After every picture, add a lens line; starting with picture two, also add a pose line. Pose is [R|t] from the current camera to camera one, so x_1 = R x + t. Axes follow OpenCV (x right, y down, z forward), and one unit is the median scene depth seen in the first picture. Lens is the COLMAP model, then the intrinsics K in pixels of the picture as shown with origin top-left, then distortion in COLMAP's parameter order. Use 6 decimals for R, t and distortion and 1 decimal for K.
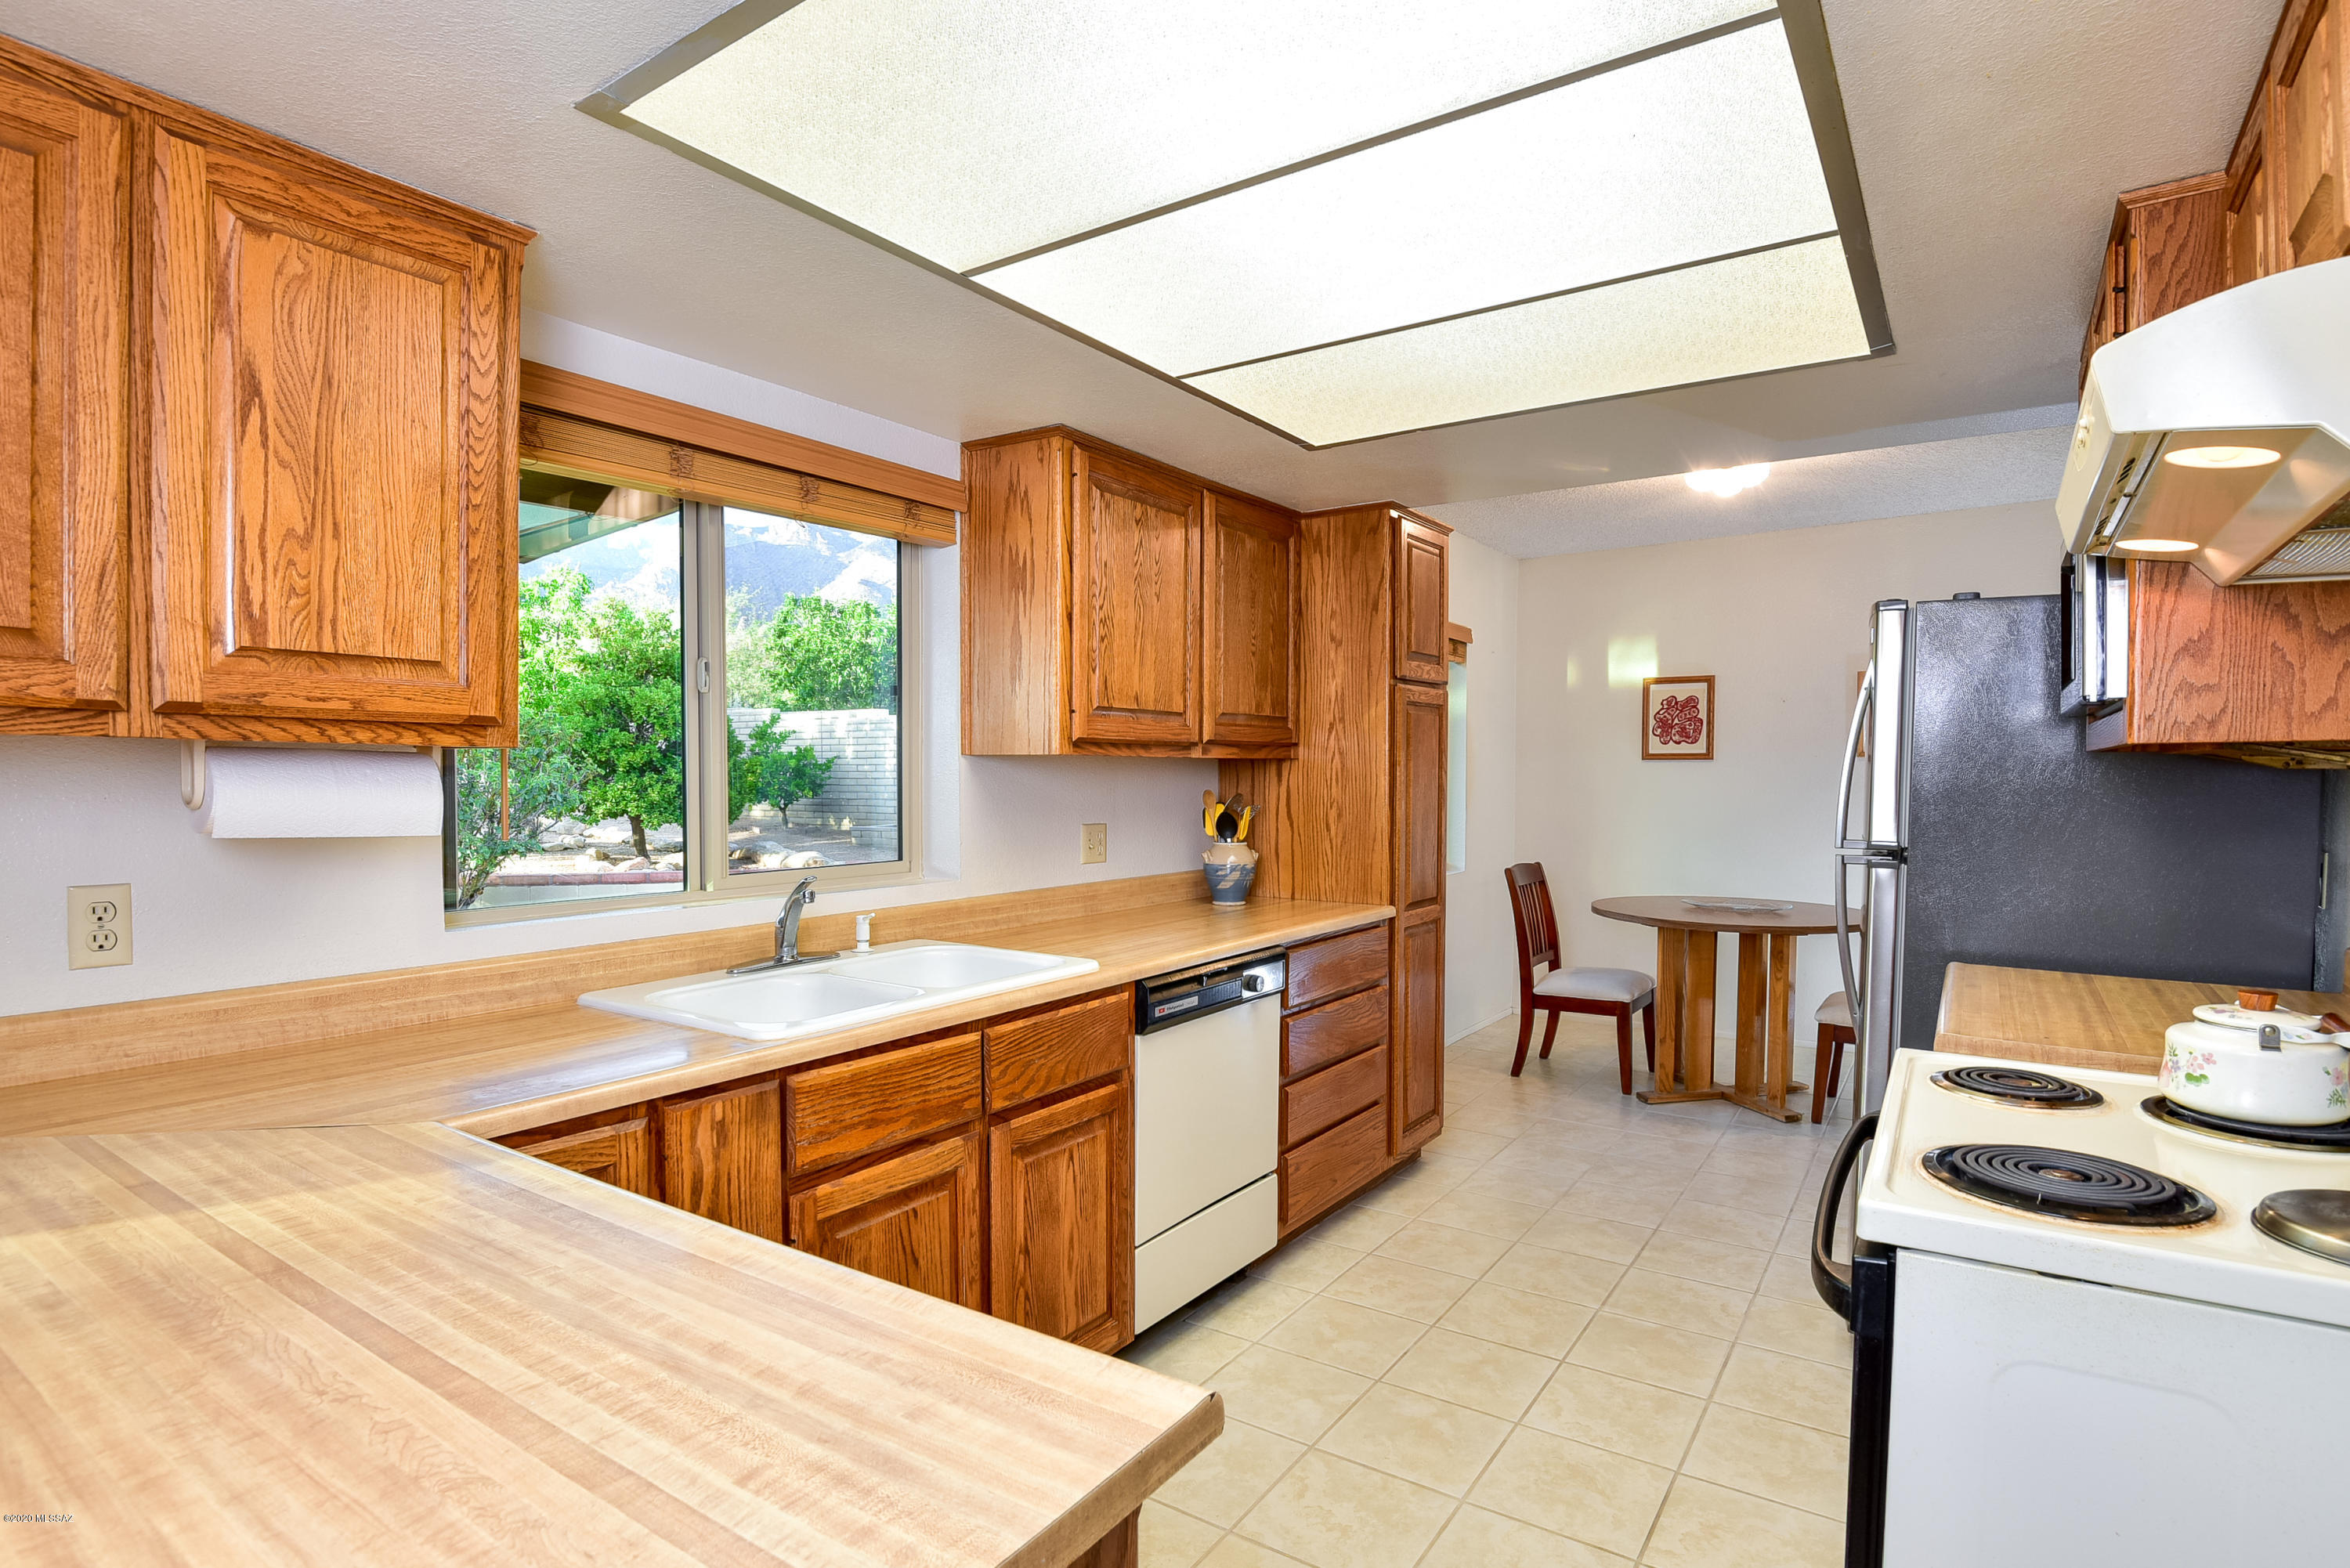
lens RADIAL K [[1180.8, 0, 1191.3], [0, 1180.8, 794.8], [0, 0, 1]] dist [-0.019066, -0.005108]
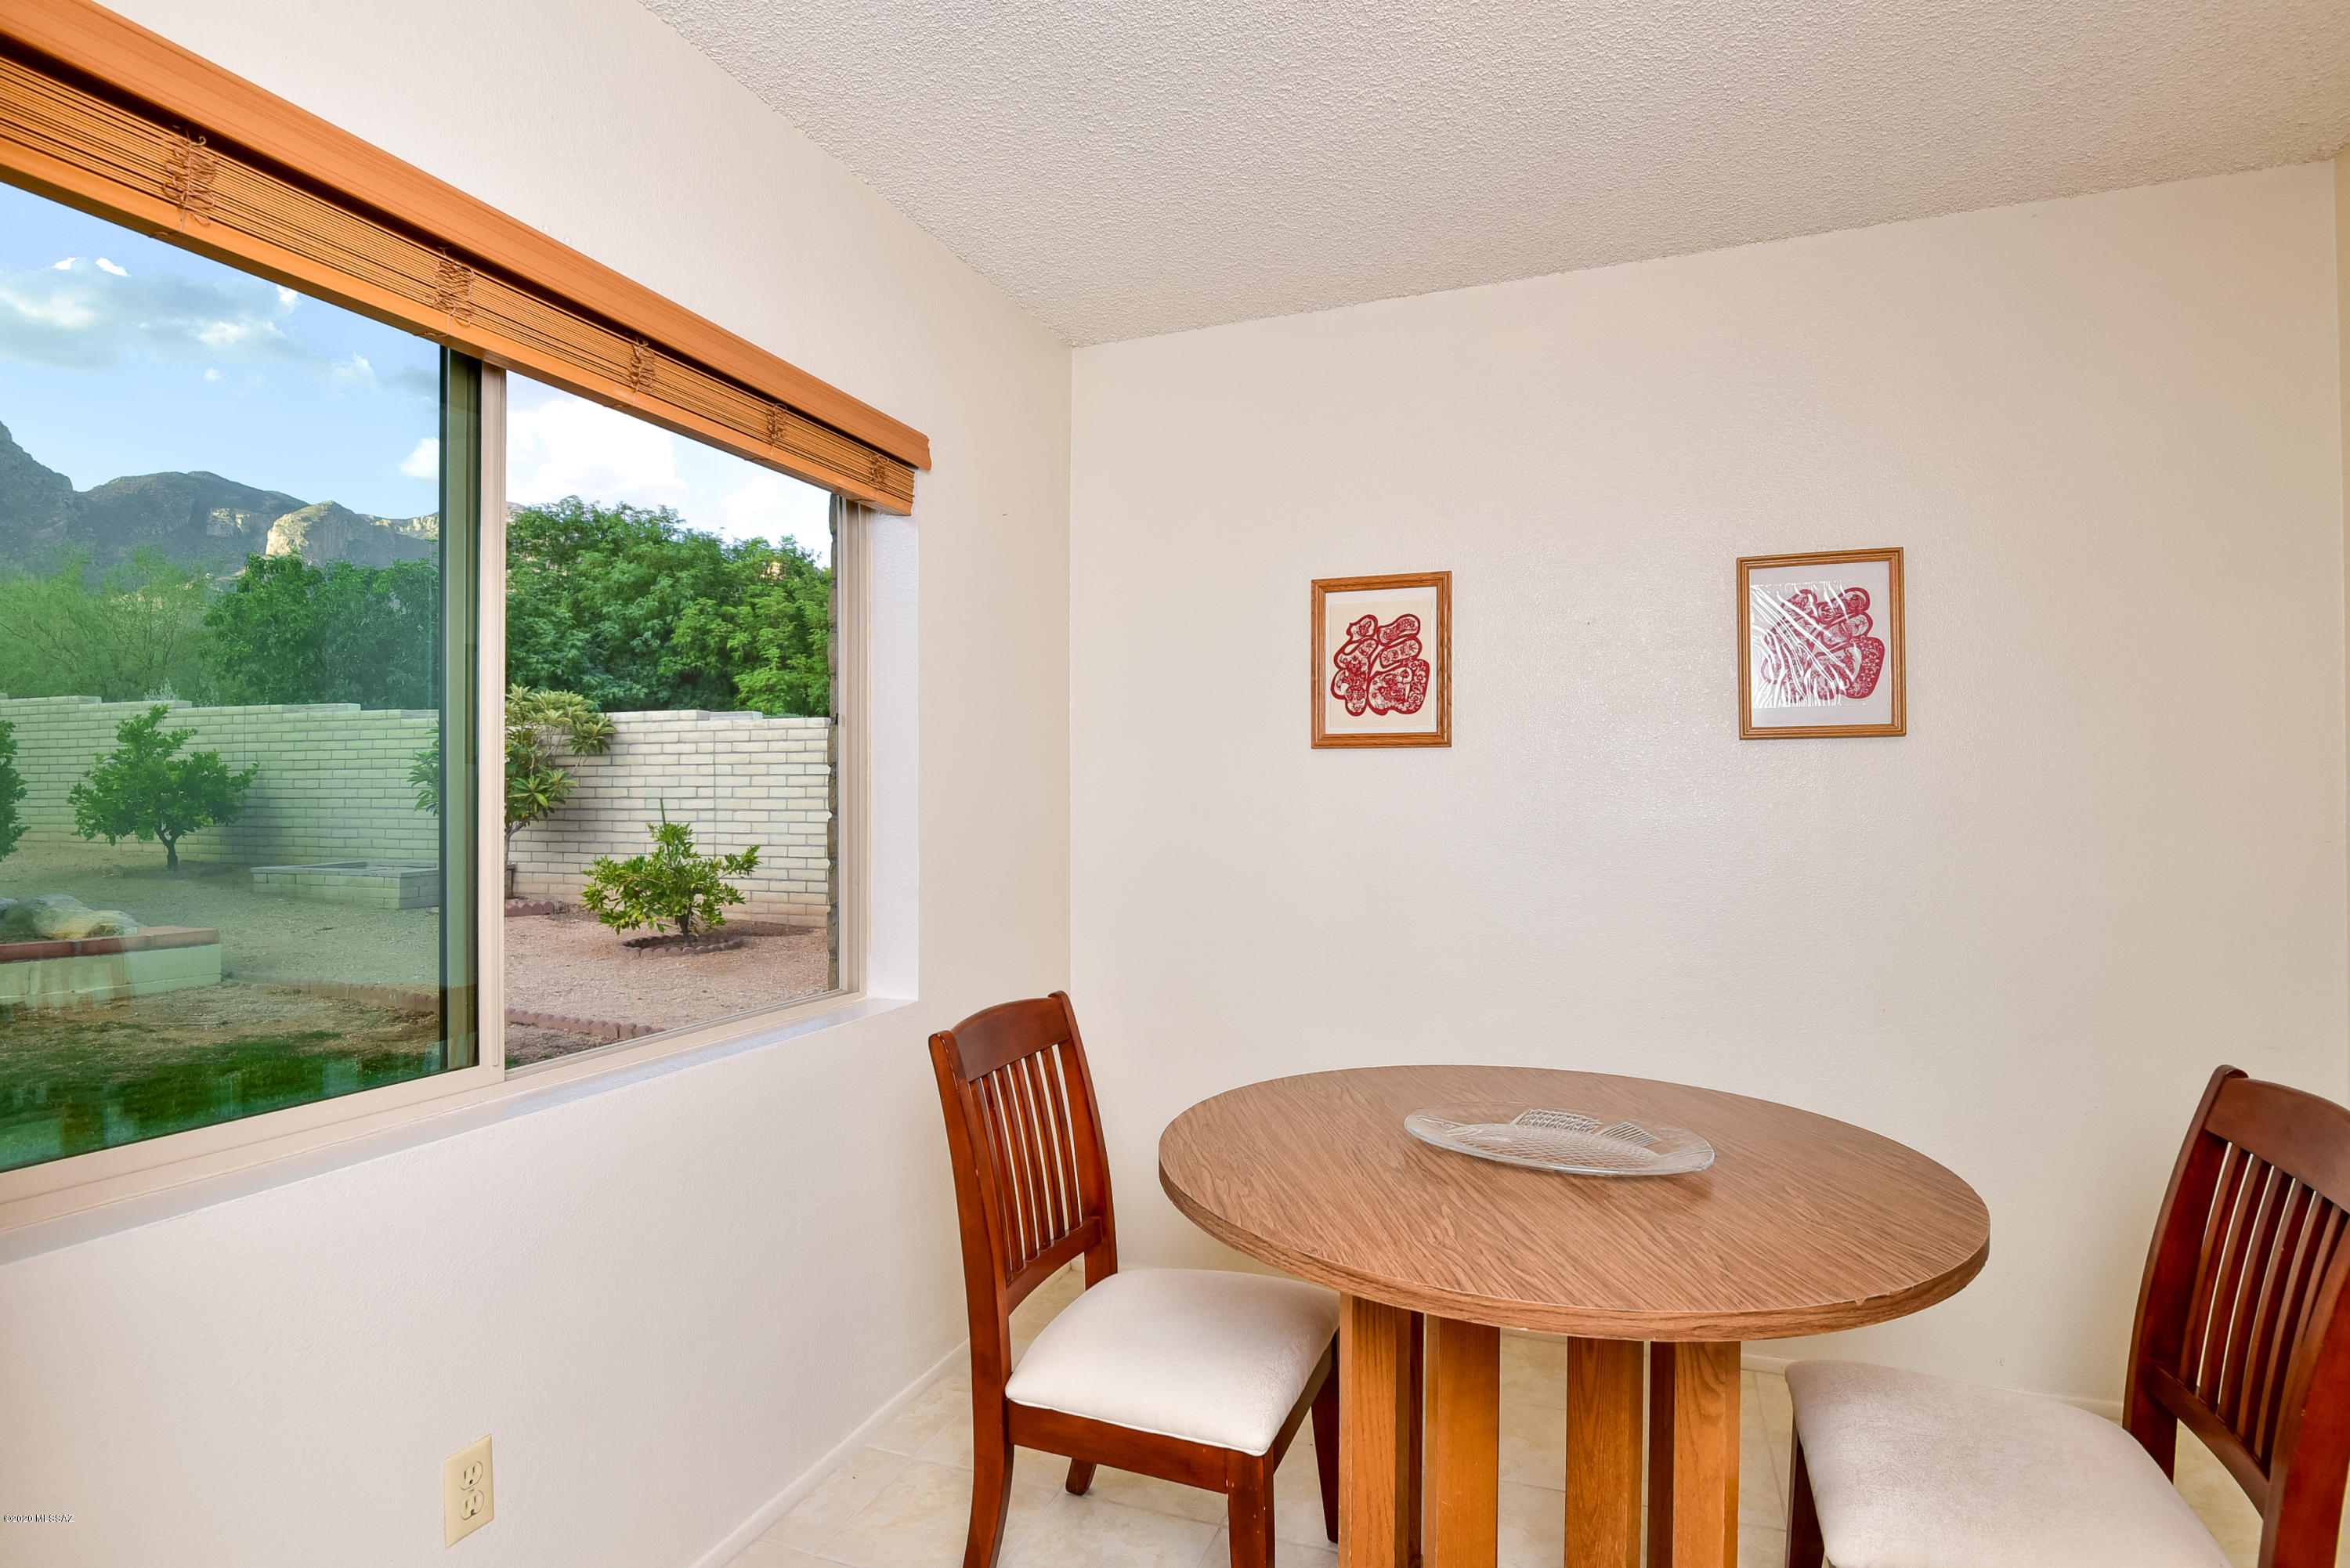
lens RADIAL K [[1180.8, 0, 1175.3], [0, 1180.8, 785.1], [0, 0, 1]] dist [-0.019066, -0.005108]
pose [[0.972383, -0.002656, 0.233374, 0.511664], [0.008048, 0.999722, -0.022155, -0.009416], [-0.233251, 0.023421, 0.972135, 1.288345]]
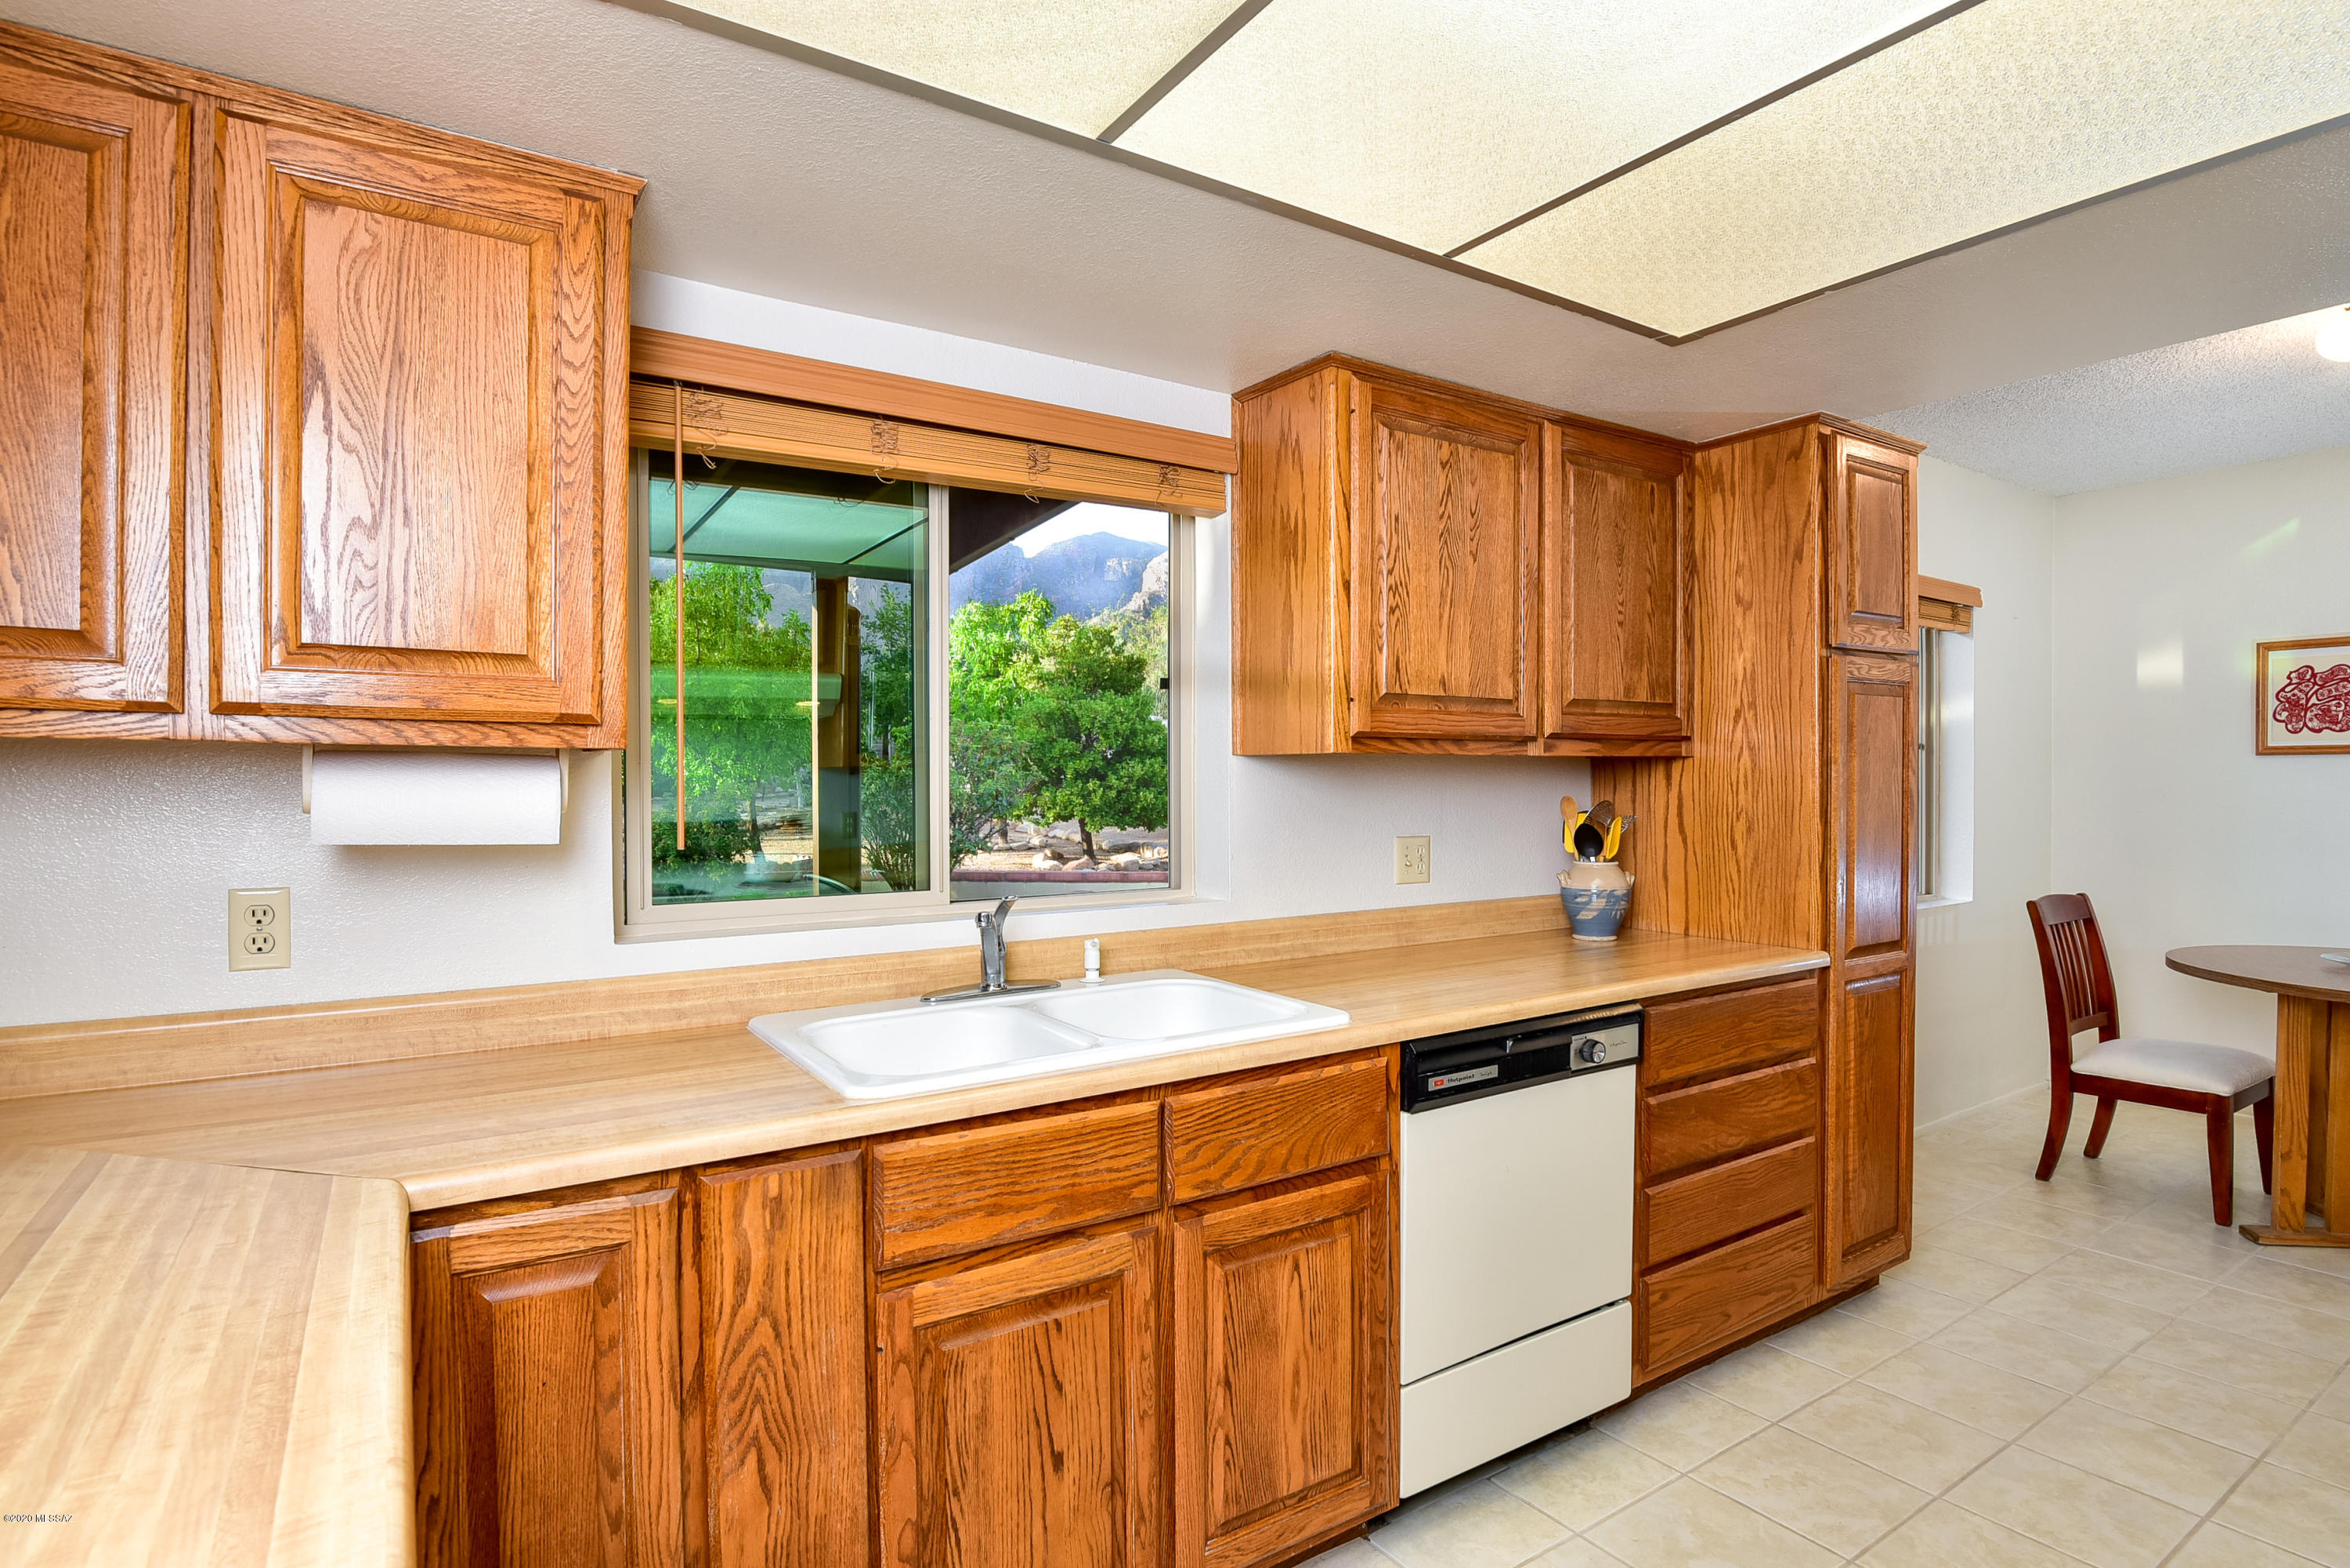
lens RADIAL K [[1180.8, 0, 1156.3], [0, 1180.8, 784.8], [0, 0, 1]] dist [-0.019066, -0.005108]
pose [[0.919644, -0.002256, -0.392747, 0.097229], [-0.002949, 0.999916, -0.012648, -0.001196], [0.392742, 0.012789, 0.919560, 0.197634]]
